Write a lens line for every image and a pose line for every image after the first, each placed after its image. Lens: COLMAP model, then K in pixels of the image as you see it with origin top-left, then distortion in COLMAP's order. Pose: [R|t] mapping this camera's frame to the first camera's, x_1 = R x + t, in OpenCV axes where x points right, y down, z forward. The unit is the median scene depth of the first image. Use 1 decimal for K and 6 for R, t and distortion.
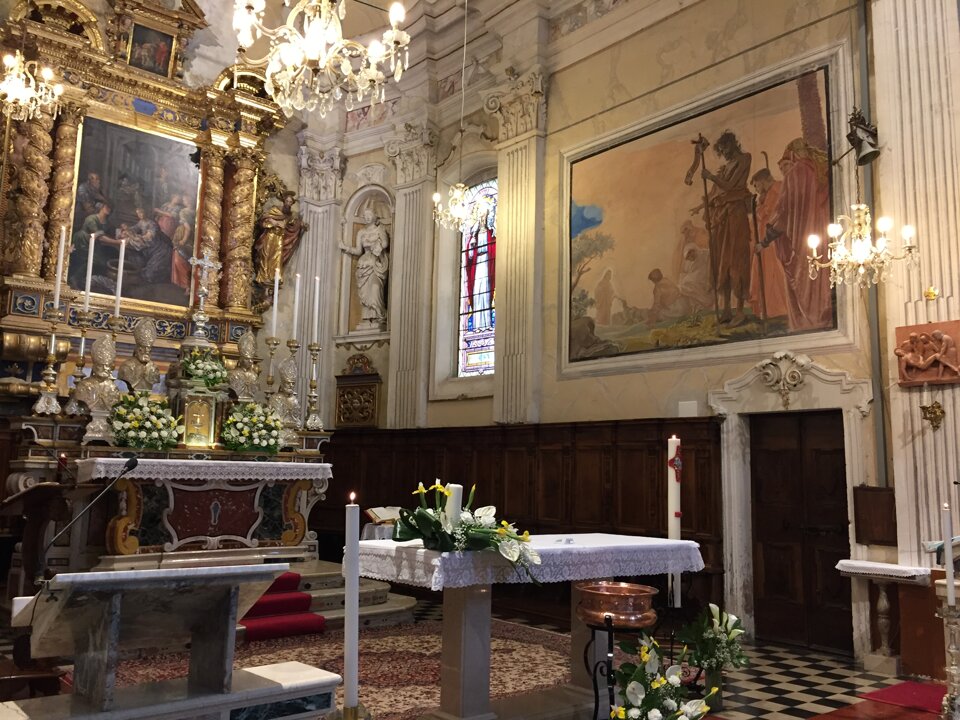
lens RADIAL K [[826.1, 0, 478.8], [0, 826.1, 360.4], [0, 0, 1]] dist [0.038266, -0.000321]
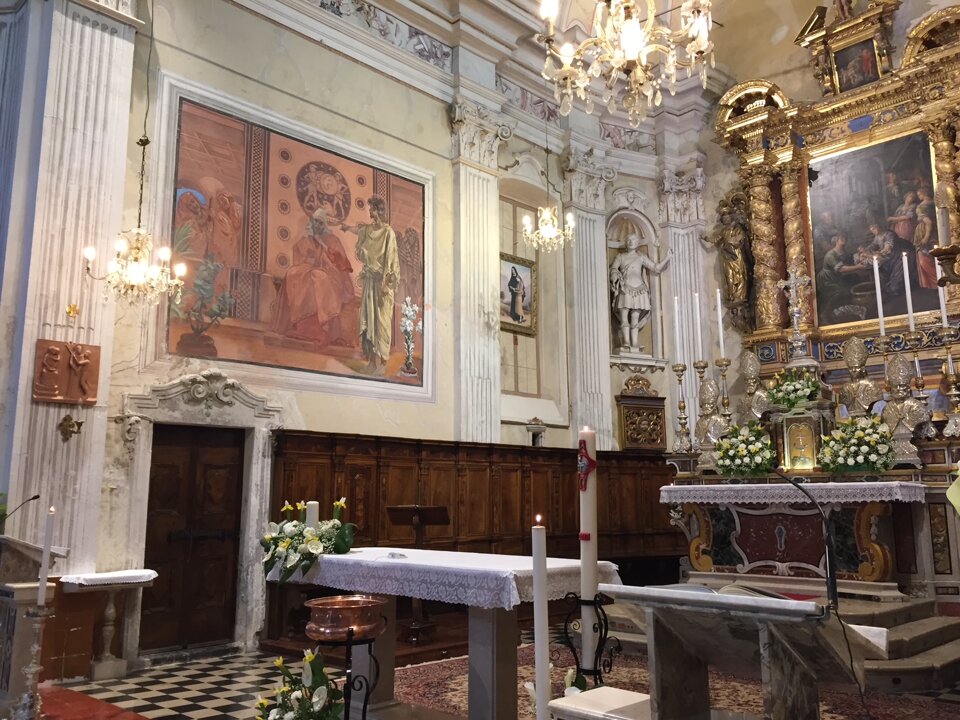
lens RADIAL K [[826.1, 0, 478.6], [0, 826.1, 356.4], [0, 0, 1]] dist [0.038266, -0.000321]
pose [[0.086239, -0.192952, -0.977411, 0.657637], [0.147803, 0.972687, -0.178978, 0.100838], [0.985250, -0.129030, 0.112402, 0.579277]]
